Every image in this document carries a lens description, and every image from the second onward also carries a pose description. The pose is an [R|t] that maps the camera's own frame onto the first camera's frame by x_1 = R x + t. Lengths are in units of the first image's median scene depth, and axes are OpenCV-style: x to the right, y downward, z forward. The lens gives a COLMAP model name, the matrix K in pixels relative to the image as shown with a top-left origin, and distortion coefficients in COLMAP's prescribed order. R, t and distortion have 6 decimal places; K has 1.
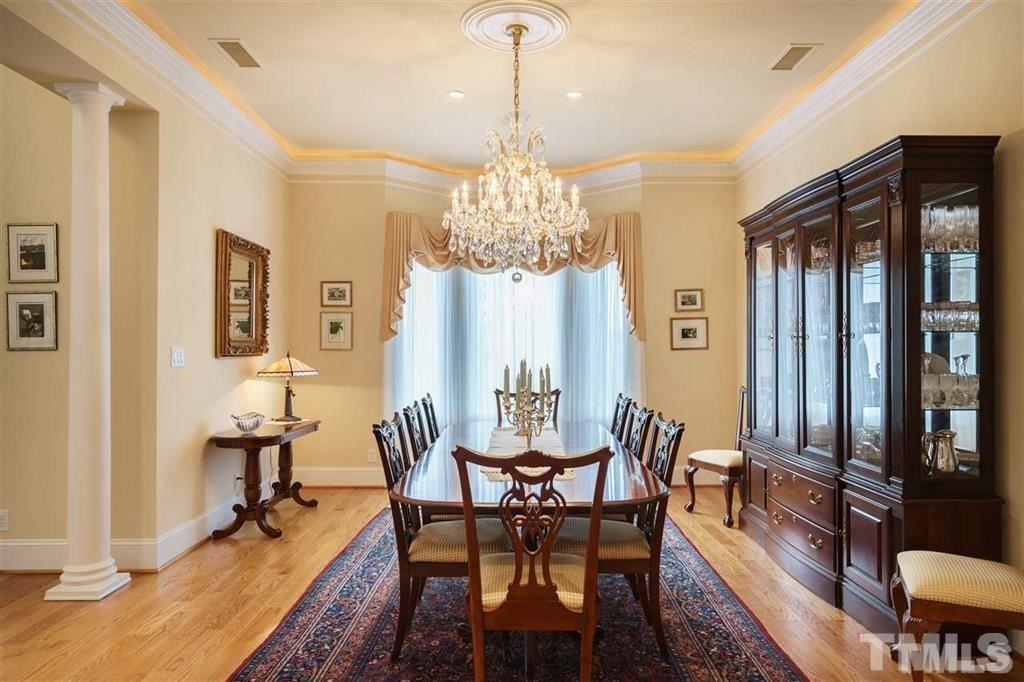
lens RADIAL K [[535.4, 0, 515.2], [0, 535.4, 336.6], [0, 0, 1]] dist [-0.000804, -0.000035]
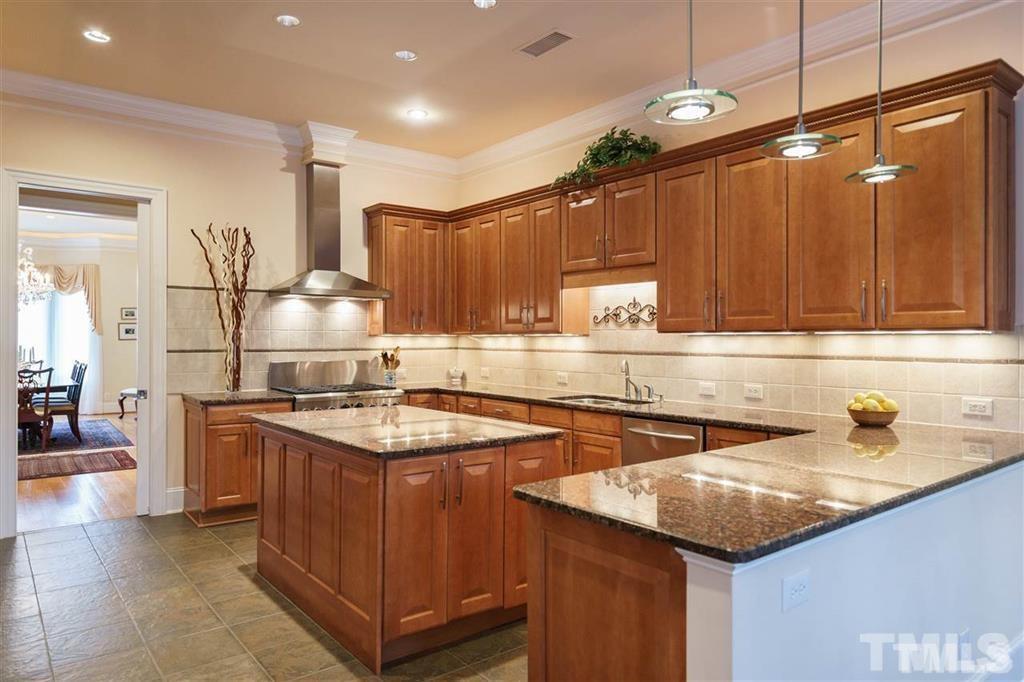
lens RADIAL K [[665.0, 0, 512.0], [0, 665.0, 341.0], [0, 0, 1]] dist [0.003354, 0.001323]
pose [[0.789367, -0.003361, 0.613913, -0.050597], [-0.017390, 0.999461, 0.027833, -0.060059], [-0.613675, -0.032646, 0.788883, -1.666866]]
